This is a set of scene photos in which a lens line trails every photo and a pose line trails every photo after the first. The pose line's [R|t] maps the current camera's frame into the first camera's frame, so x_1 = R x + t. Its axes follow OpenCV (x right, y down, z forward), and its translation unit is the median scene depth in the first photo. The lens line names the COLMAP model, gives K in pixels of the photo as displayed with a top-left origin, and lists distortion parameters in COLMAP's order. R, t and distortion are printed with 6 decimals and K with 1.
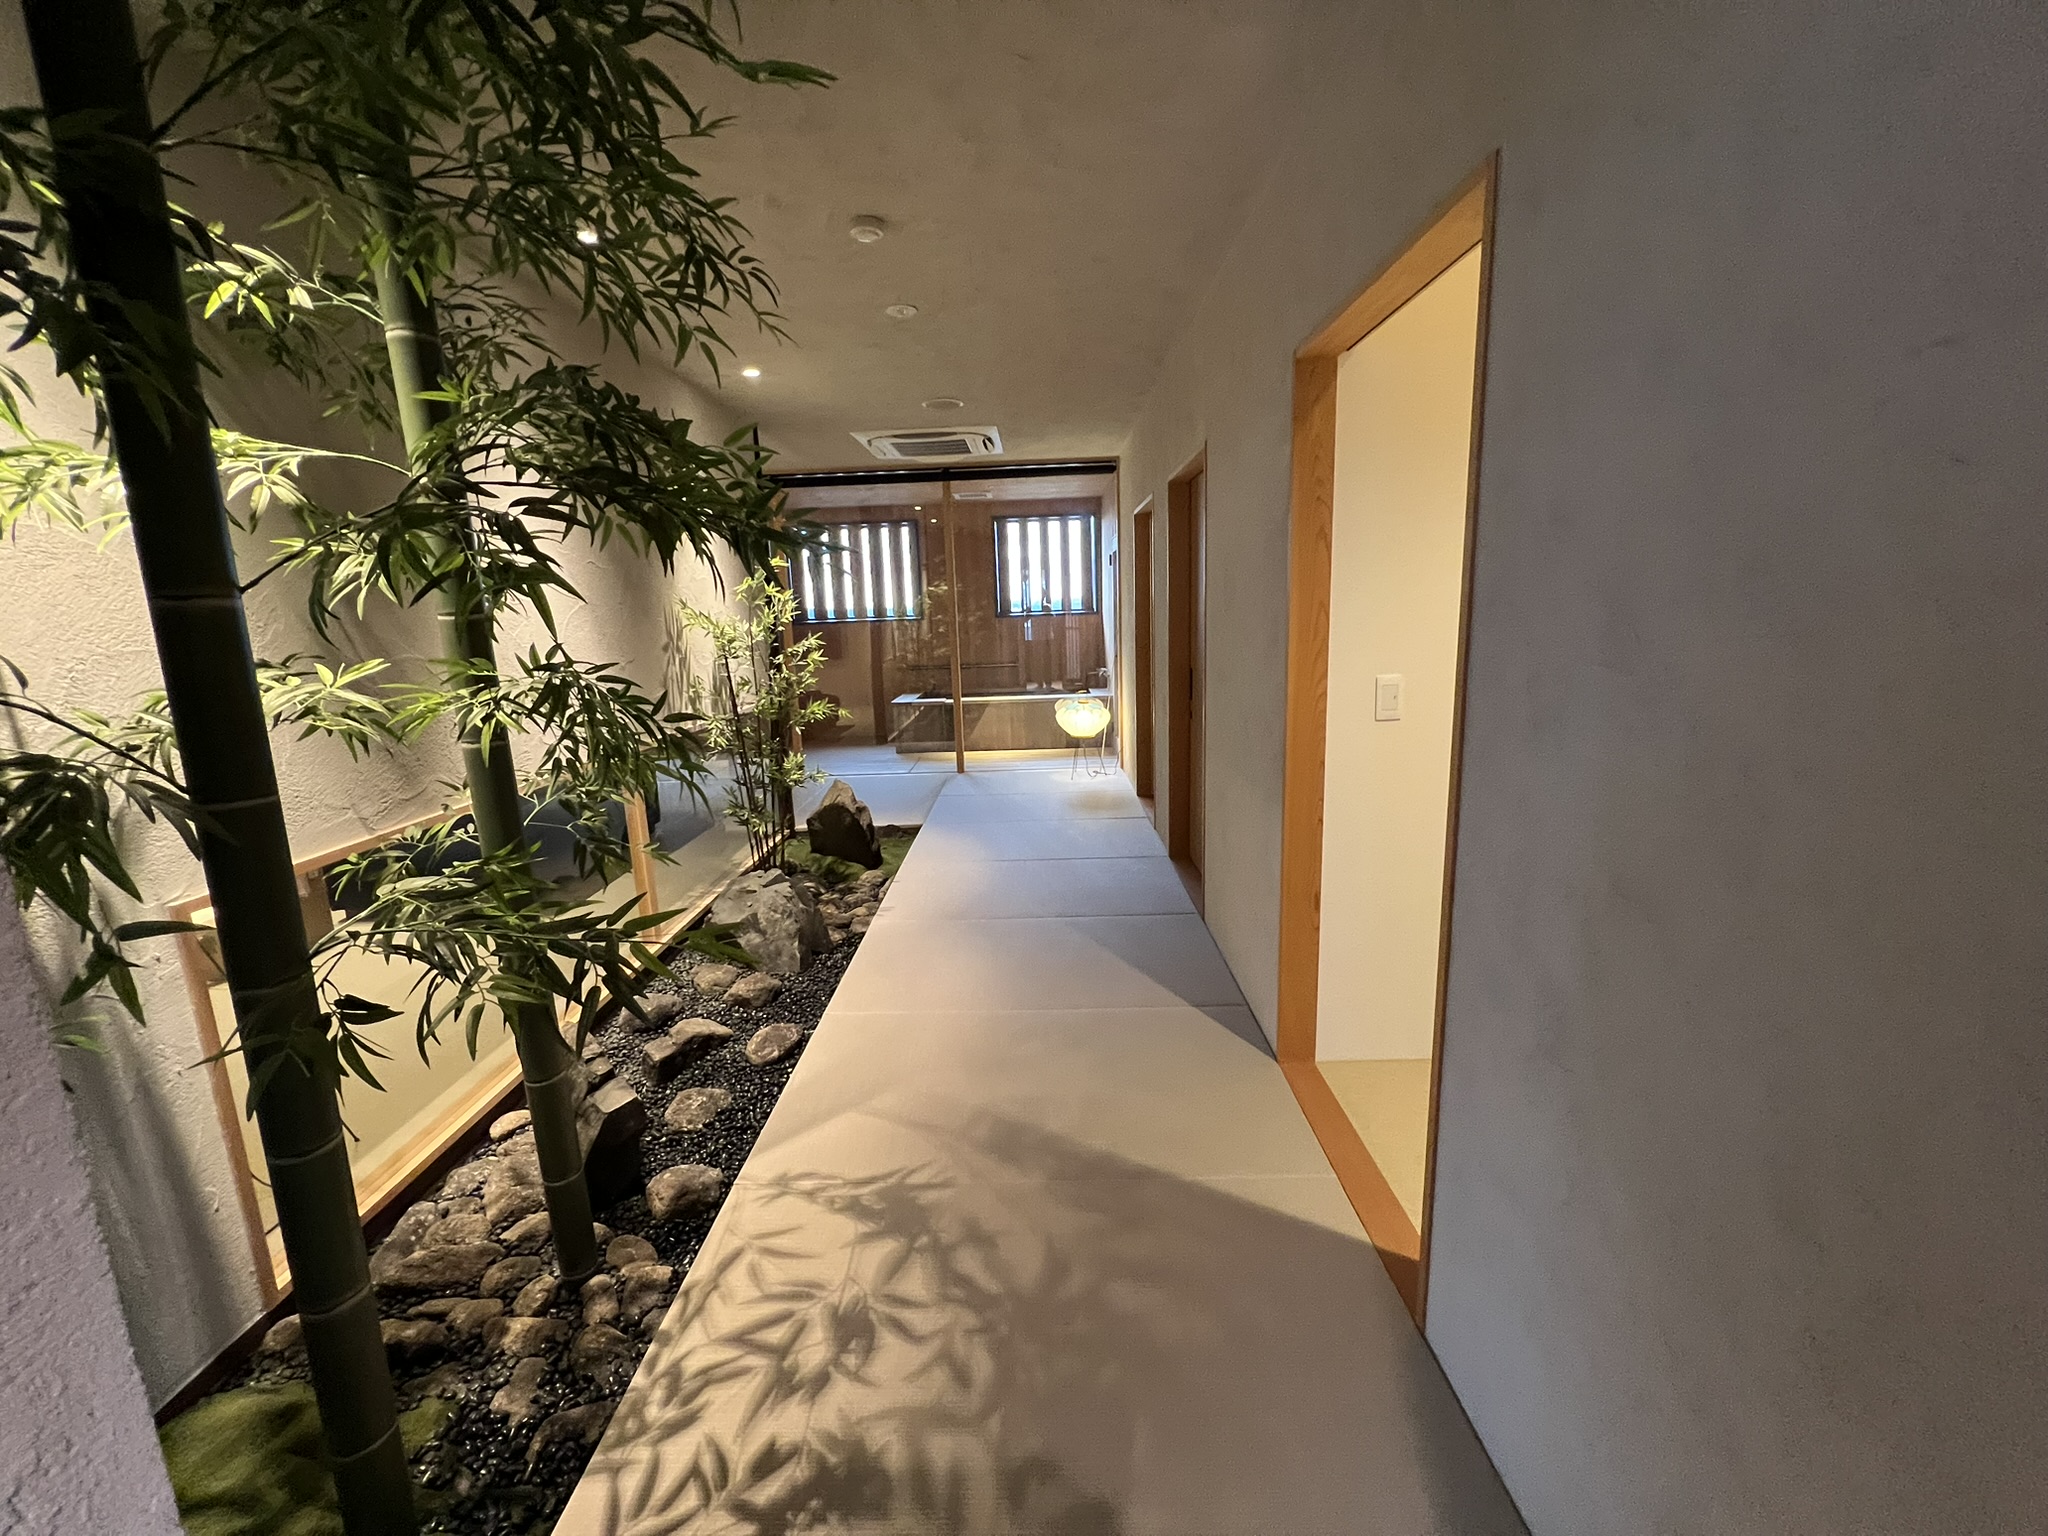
lens RADIAL K [[822.9, 0, 1019.9], [0, 822.9, 759.7], [0, 0, 1]] dist [-0.002069, -0.000197]
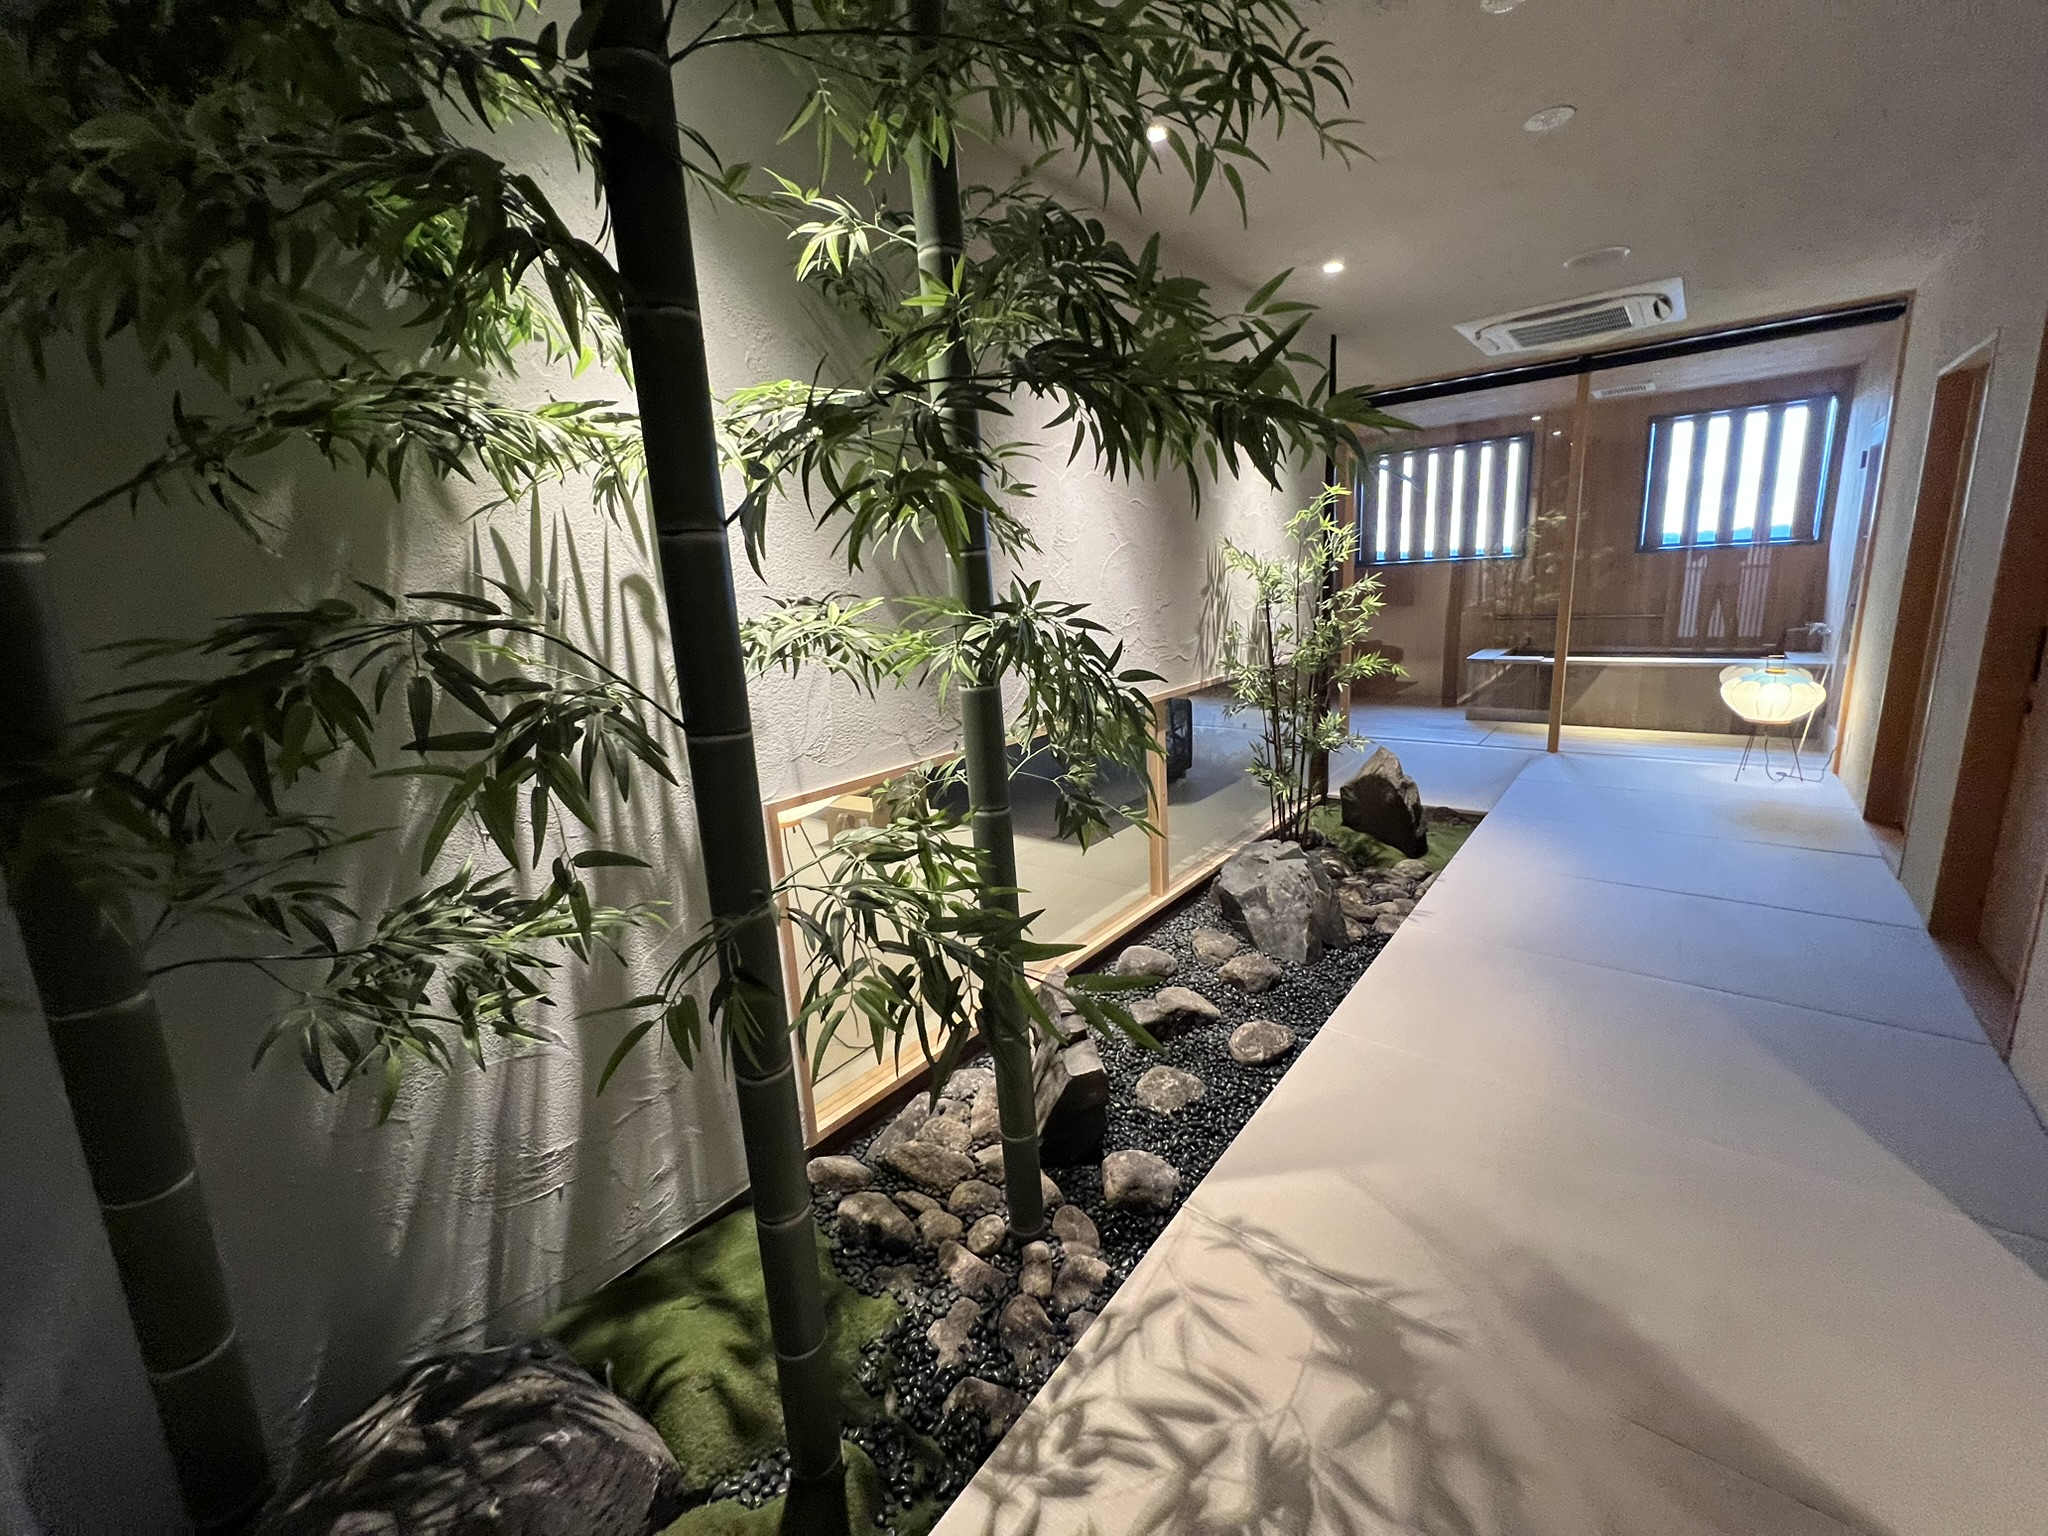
lens RADIAL K [[823.7, 0, 1018.5], [0, 823.7, 760.8], [0, 0, 1]] dist [-0.001700, -0.000721]
pose [[0.793040, 0.122390, -0.596749, -0.012172], [-0.083553, 0.992205, 0.092459, -0.012806], [0.603413, -0.023463, 0.797084, 0.119280]]
